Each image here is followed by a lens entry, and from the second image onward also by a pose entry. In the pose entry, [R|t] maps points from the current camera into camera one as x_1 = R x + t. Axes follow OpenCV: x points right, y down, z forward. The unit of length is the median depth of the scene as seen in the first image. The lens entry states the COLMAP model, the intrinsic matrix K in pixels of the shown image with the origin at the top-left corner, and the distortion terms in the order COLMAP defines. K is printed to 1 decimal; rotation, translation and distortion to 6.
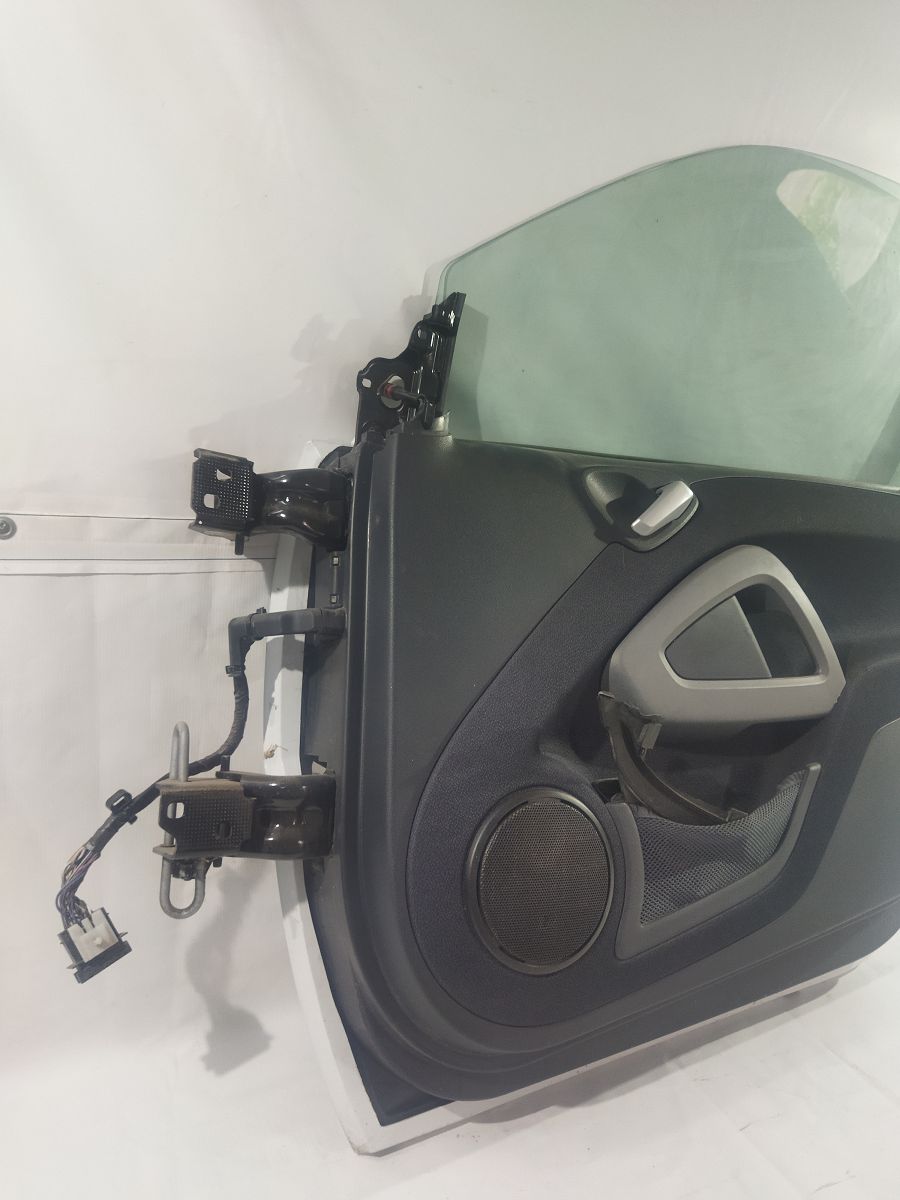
lens RADIAL K [[877.1, 0, 450.0], [0, 877.1, 600.0], [0, 0, 1]] dist [0.076244, -0.082334]
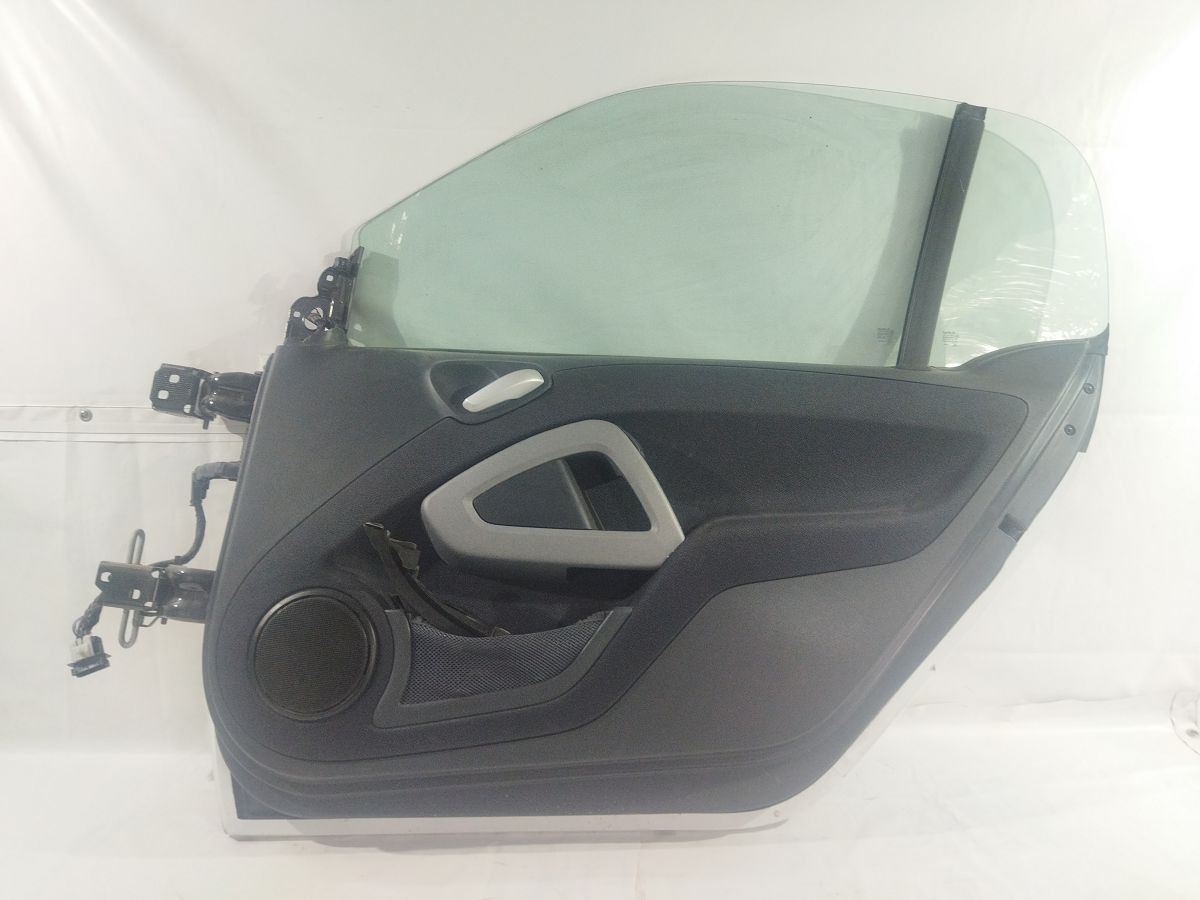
lens RADIAL K [[877.1, 0, 600.7], [0, 877.1, 441.2], [0, 0, 1]] dist [0.076244, -0.082334]
pose [[0.864115, -0.018547, -0.502953, 1.119350], [-0.029616, 0.995715, -0.087601, 0.084112], [0.502423, 0.090593, 0.859863, -0.006332]]
